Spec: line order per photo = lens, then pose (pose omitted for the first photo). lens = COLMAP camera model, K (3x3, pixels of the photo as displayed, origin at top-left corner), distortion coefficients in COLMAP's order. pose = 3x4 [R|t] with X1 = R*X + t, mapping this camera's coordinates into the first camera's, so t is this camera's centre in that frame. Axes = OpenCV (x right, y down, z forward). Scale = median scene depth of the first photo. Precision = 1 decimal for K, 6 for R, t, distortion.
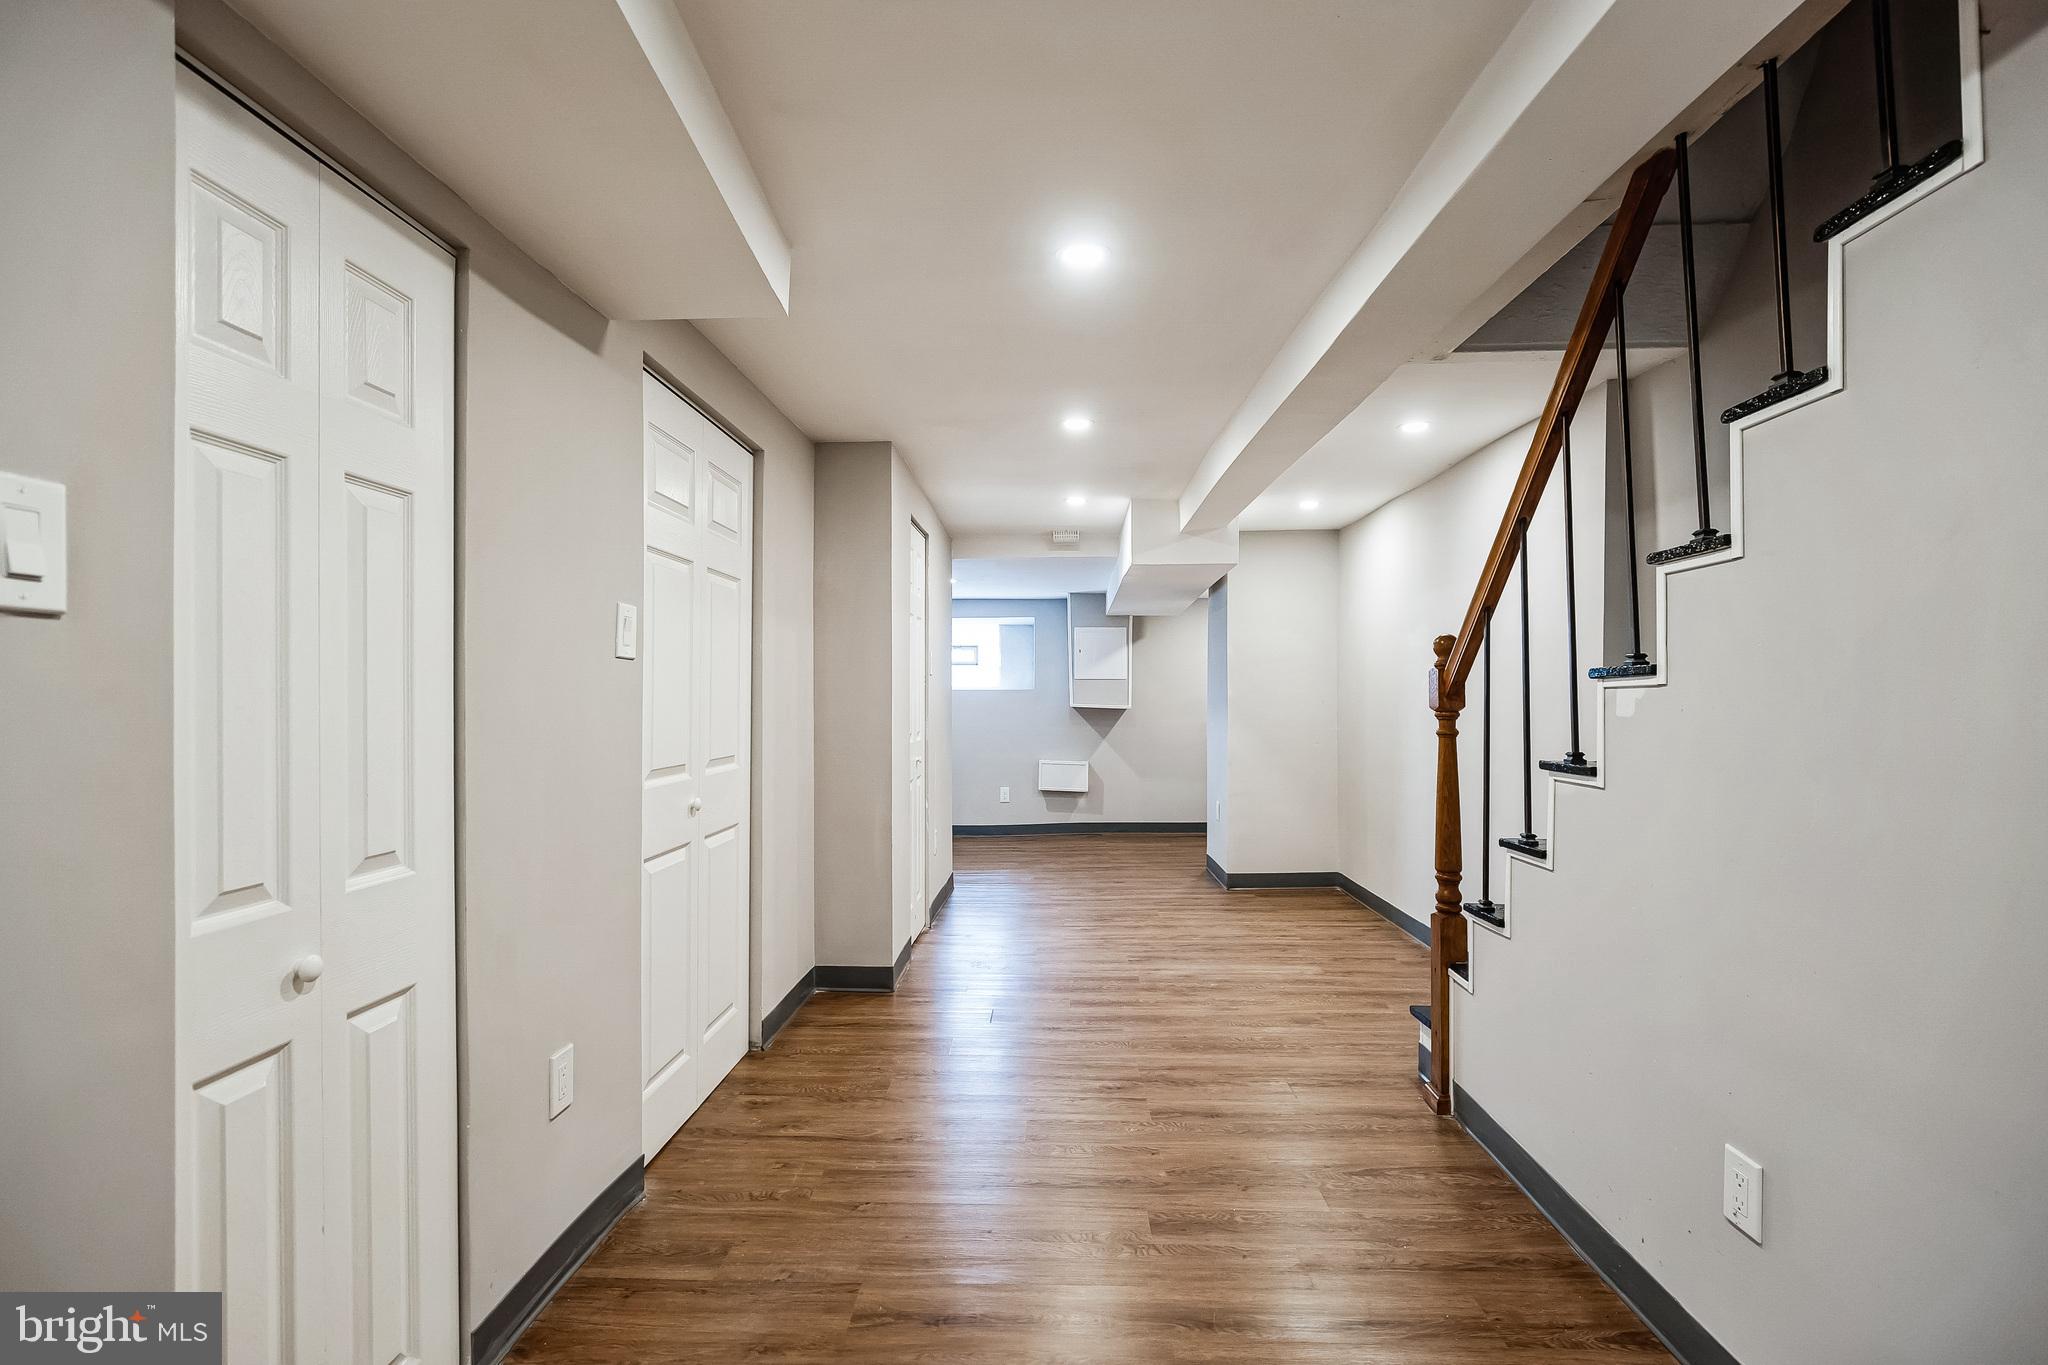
lens RADIAL K [[941.7, 0, 1023.7], [0, 941.7, 681.6], [0, 0, 1]] dist [-0.014807, 0.004696]
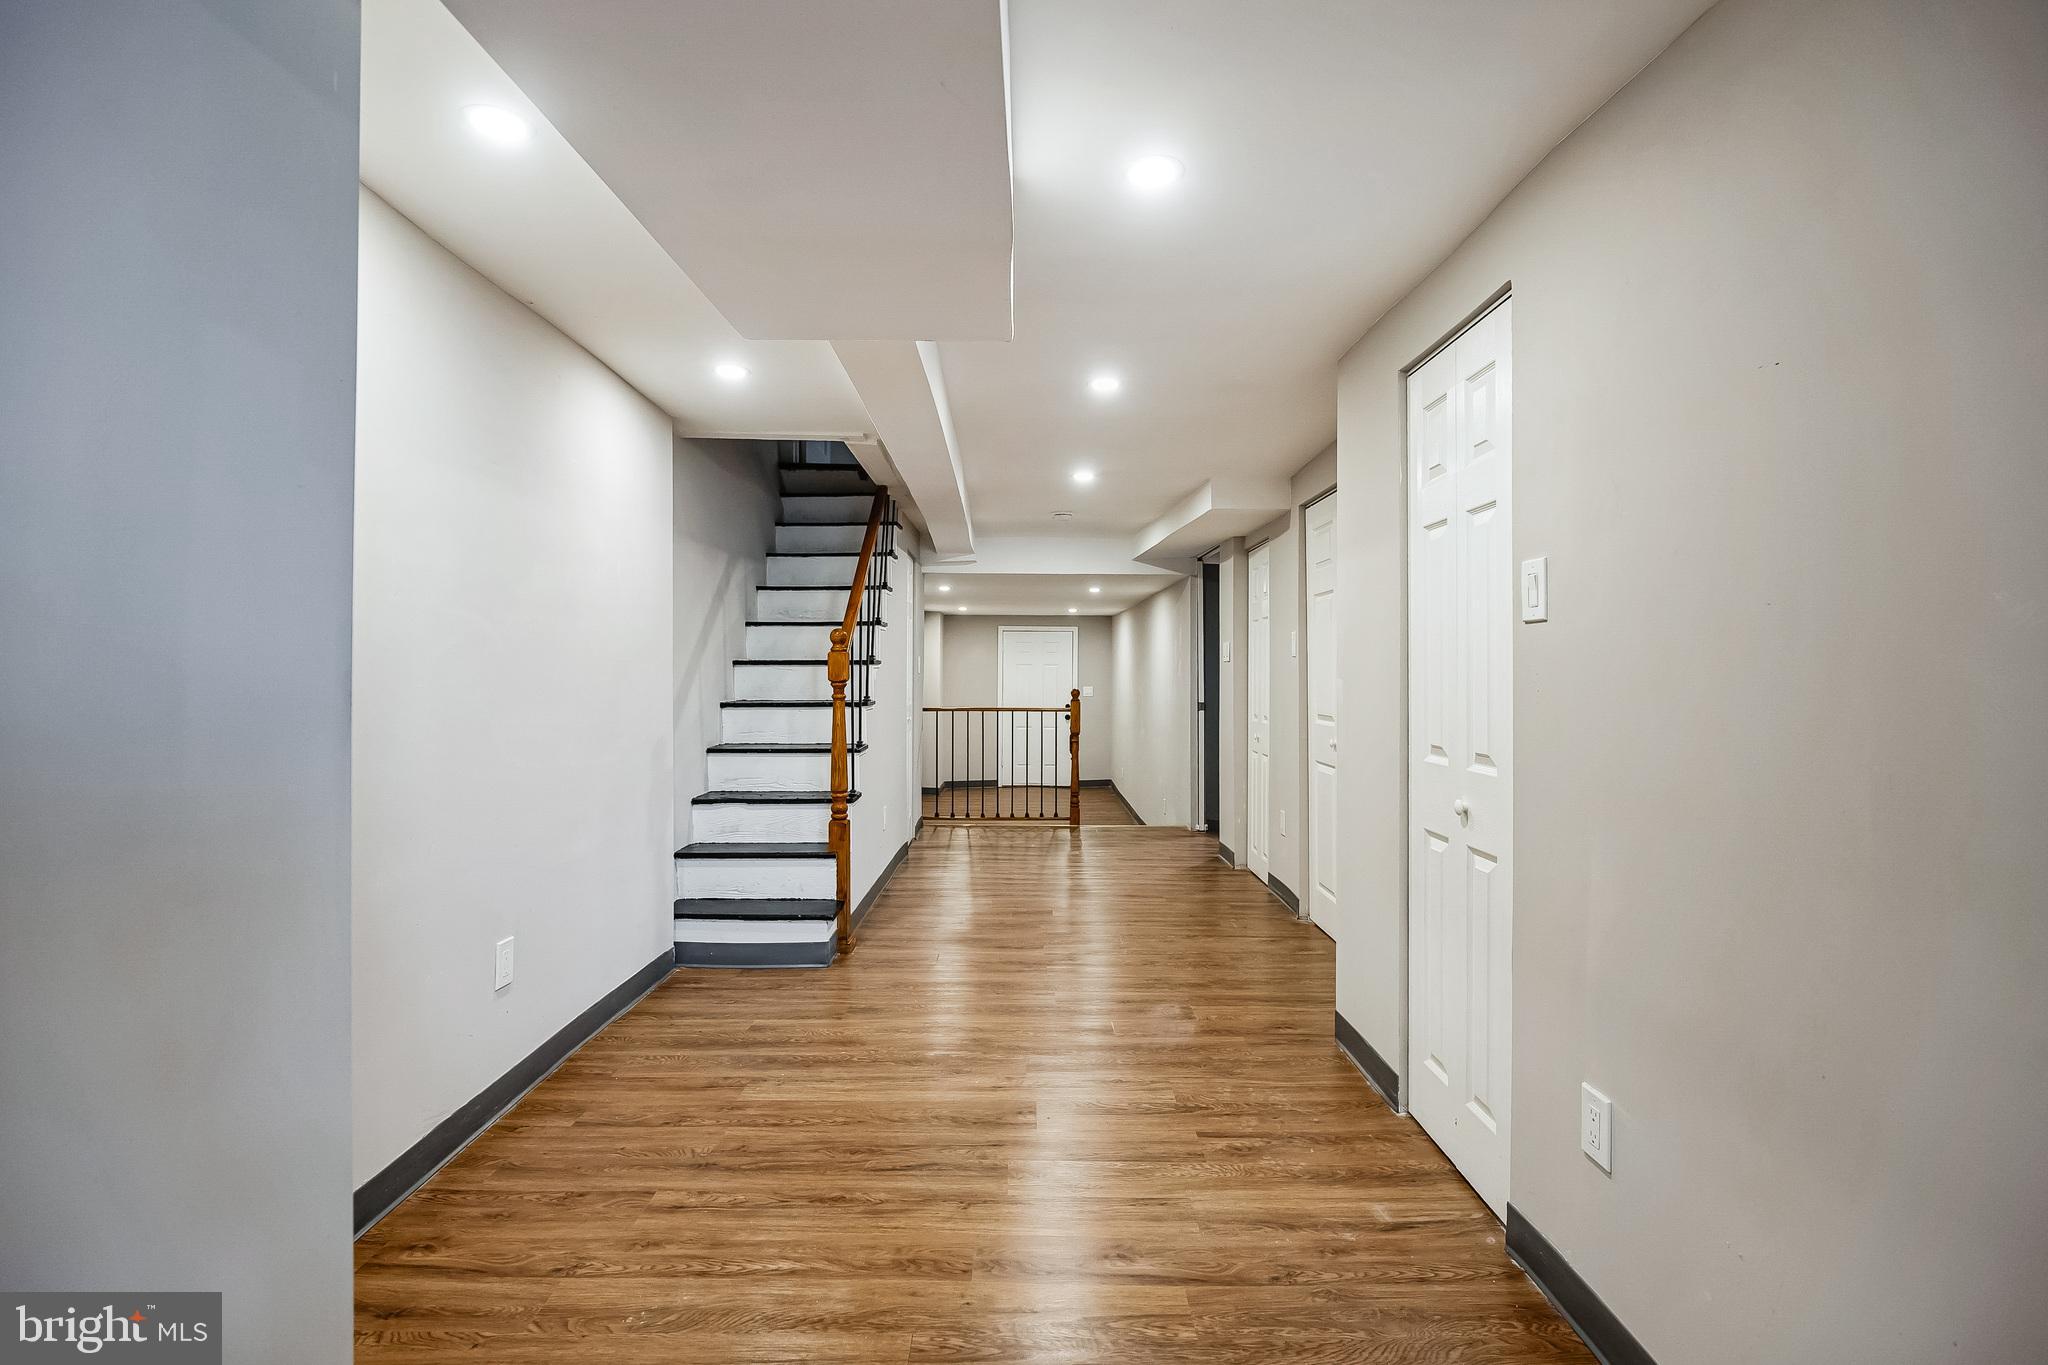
lens RADIAL K [[941.7, 0, 1026.4], [0, 941.7, 675.4], [0, 0, 1]] dist [-0.014807, 0.004696]
pose [[-0.999468, -0.005869, -0.032088, 0.126155], [-0.005683, 0.999966, -0.005909, 0.017016], [0.032122, -0.005724, -0.999468, 1.481852]]
